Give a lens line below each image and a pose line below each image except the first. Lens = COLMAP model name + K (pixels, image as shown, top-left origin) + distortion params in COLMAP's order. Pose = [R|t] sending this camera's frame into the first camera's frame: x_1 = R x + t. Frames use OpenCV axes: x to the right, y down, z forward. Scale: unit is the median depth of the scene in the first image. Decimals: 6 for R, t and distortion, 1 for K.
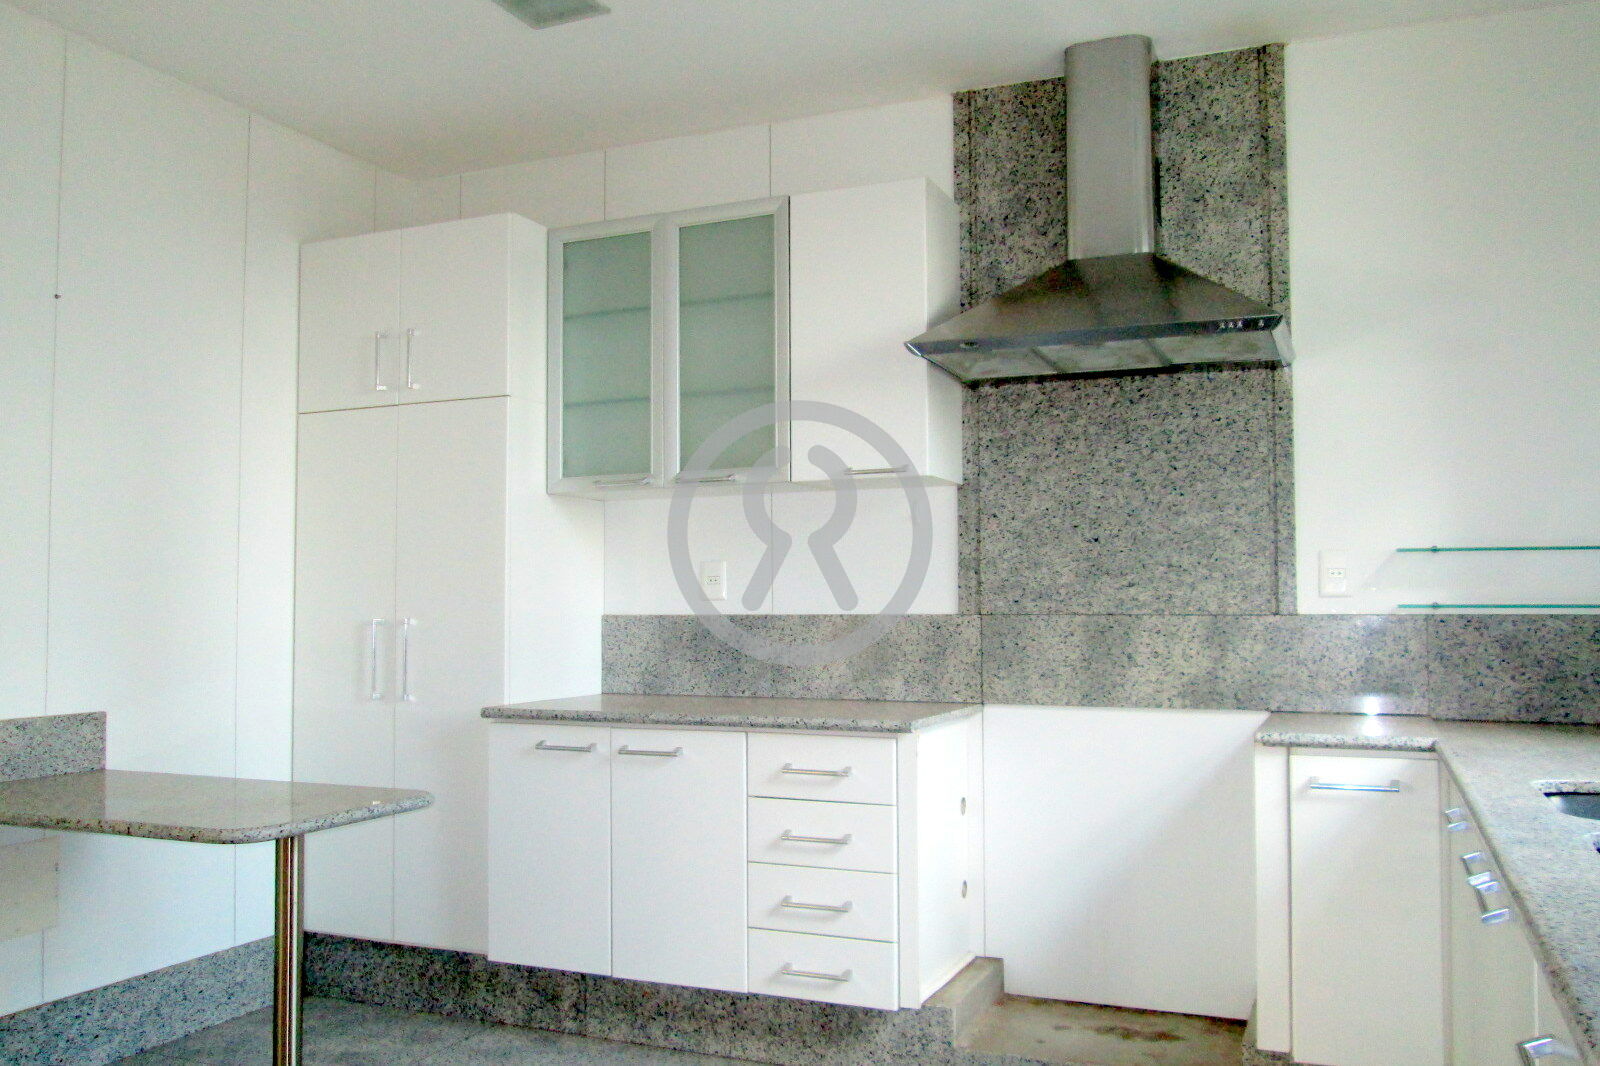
lens RADIAL K [[1345.5, 0, 786.4], [0, 1345.5, 545.3], [0, 0, 1]] dist [-0.017861, 0.002826]
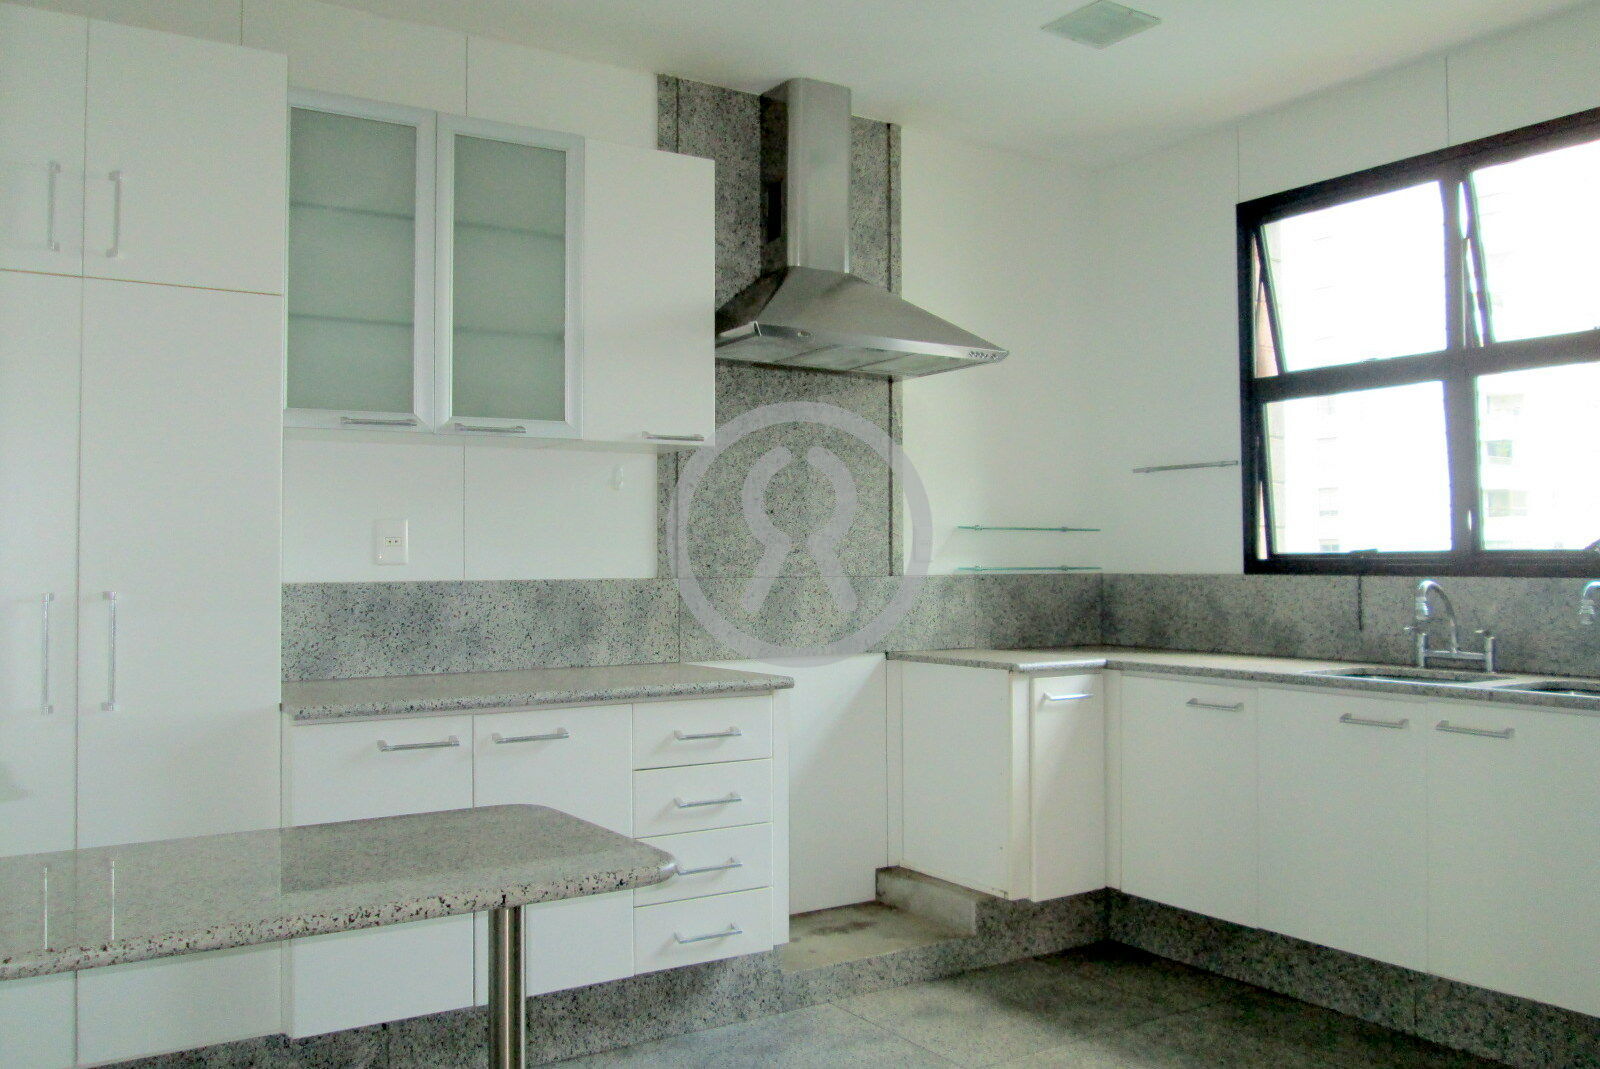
lens RADIAL K [[1345.5, 0, 786.6], [0, 1345.5, 523.6], [0, 0, 1]] dist [-0.017861, 0.002826]
pose [[0.555729, 0.024272, 0.831009, -0.706834], [-0.033703, 0.999410, -0.006652, 0.013274], [-0.830680, -0.024311, 0.556219, 0.355151]]
